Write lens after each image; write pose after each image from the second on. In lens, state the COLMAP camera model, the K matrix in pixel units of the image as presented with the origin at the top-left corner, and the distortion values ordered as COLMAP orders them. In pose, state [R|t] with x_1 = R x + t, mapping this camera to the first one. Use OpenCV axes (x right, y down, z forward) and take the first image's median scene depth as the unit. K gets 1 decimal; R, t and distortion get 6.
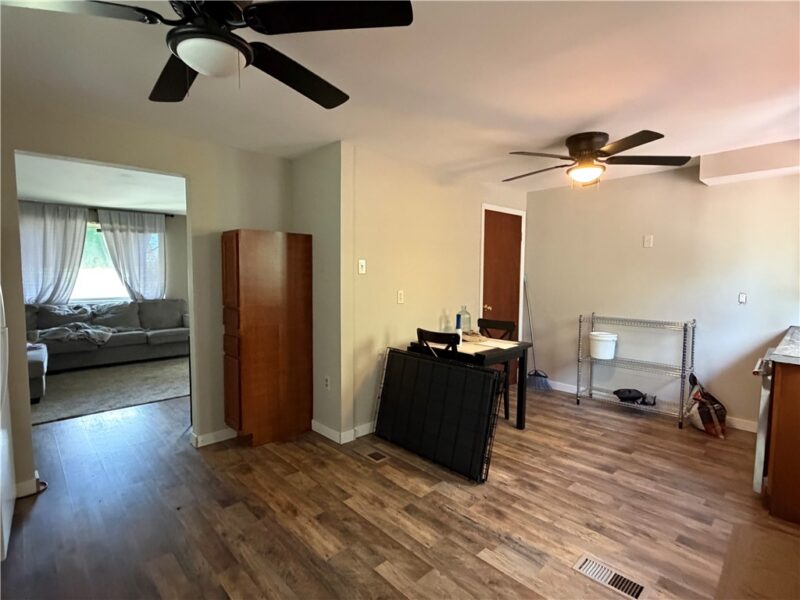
lens RADIAL K [[402.5, 0, 399.4], [0, 402.5, 305.3], [0, 0, 1]] dist [-0.000754, 0.000108]
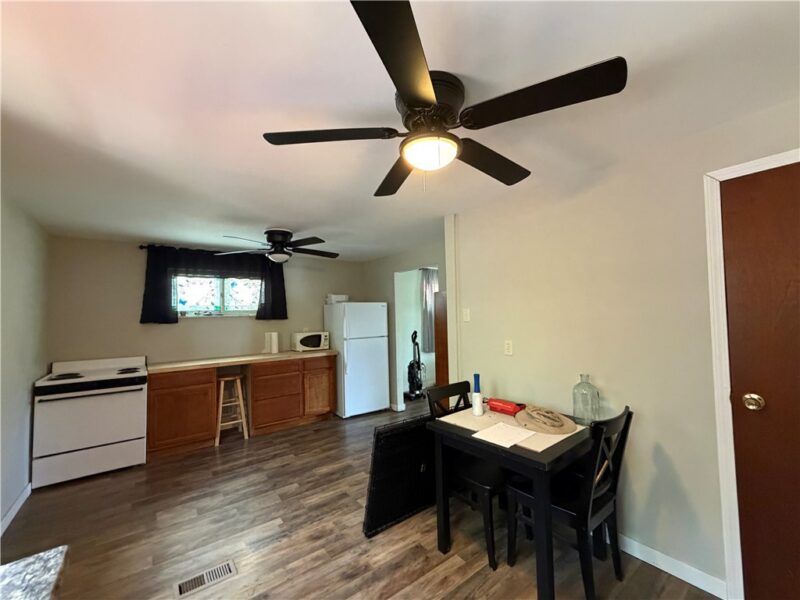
lens RADIAL K [[330.9, 0, 399.9], [0, 330.9, 295.8], [0, 0, 1]] dist [0.001053, -0.000182]
pose [[-0.100702, -0.067151, -0.992648, 1.172220], [-0.066712, 0.995930, -0.060605, -0.114752], [0.992678, 0.060118, -0.104772, 1.269238]]
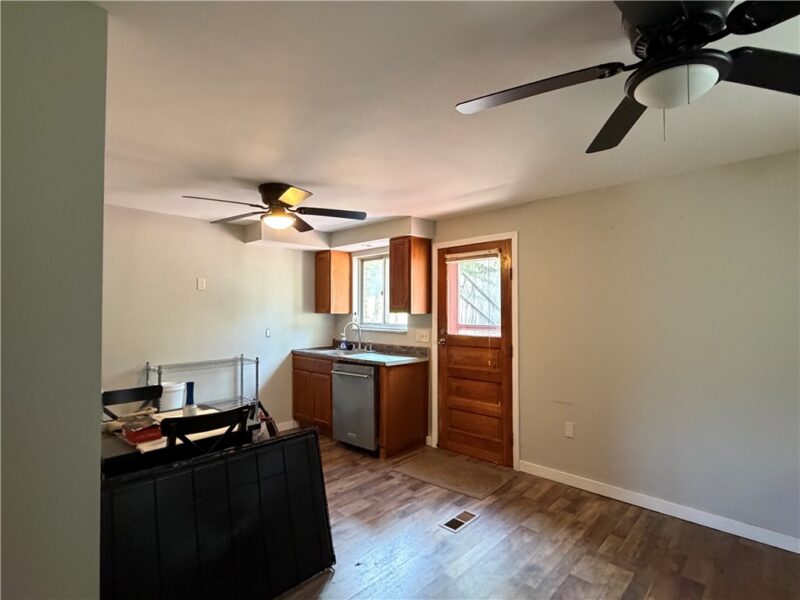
lens RADIAL K [[402.5, 0, 400.7], [0, 402.5, 298.5], [0, 0, 1]] dist [-0.000754, 0.000108]
pose [[-0.060369, 0.028726, 0.997763, -0.751389], [0.085226, 0.996084, -0.023521, -0.093423], [-0.994531, 0.083615, -0.062580, 0.969174]]
